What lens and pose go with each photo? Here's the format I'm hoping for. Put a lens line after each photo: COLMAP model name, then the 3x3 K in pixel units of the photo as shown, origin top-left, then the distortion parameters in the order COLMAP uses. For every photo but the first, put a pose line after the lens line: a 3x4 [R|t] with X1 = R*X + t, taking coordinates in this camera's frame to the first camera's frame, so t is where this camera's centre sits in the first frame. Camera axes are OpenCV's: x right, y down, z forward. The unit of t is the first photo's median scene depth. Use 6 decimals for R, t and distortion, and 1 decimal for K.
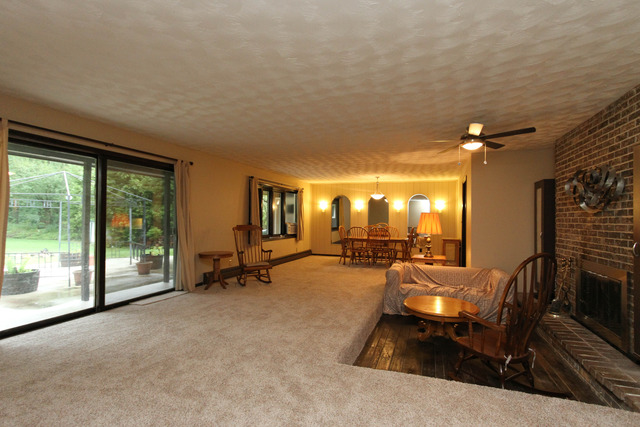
lens RADIAL K [[299.1, 0, 315.6], [0, 299.1, 216.8], [0, 0, 1]] dist [0.002933, 0.000616]
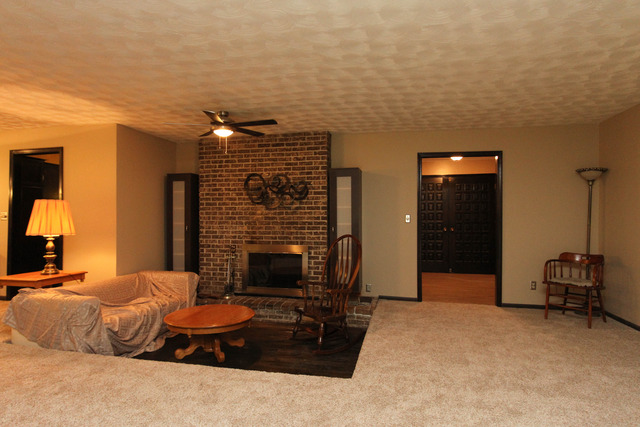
lens RADIAL K [[371.0, 0, 324.7], [0, 371.0, 212.7], [0, 0, 1]] dist [-0.006621, 0.000931]
pose [[-0.096424, 0.000271, 0.995340, -0.435345], [-0.012578, 0.999920, -0.001491, 0.005033], [-0.995261, -0.012663, -0.096413, 0.530440]]
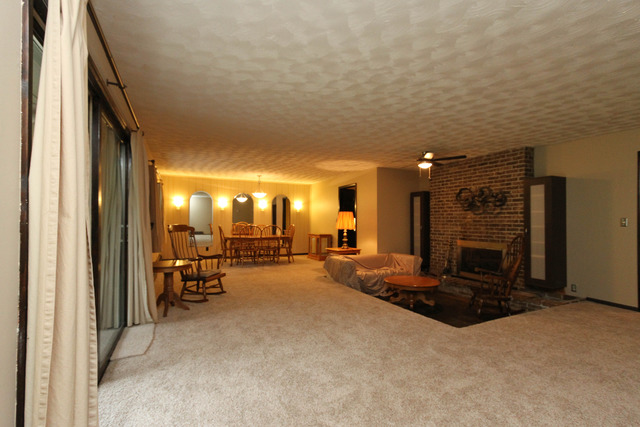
lens RADIAL K [[299.1, 0, 314.4], [0, 299.1, 217.1], [0, 0, 1]] dist [0.002933, 0.000616]
pose [[0.727037, -0.002918, 0.686592, -0.560112], [-0.000822, 0.999987, 0.005121, 0.000858], [-0.686598, -0.004288, 0.727025, 0.219315]]
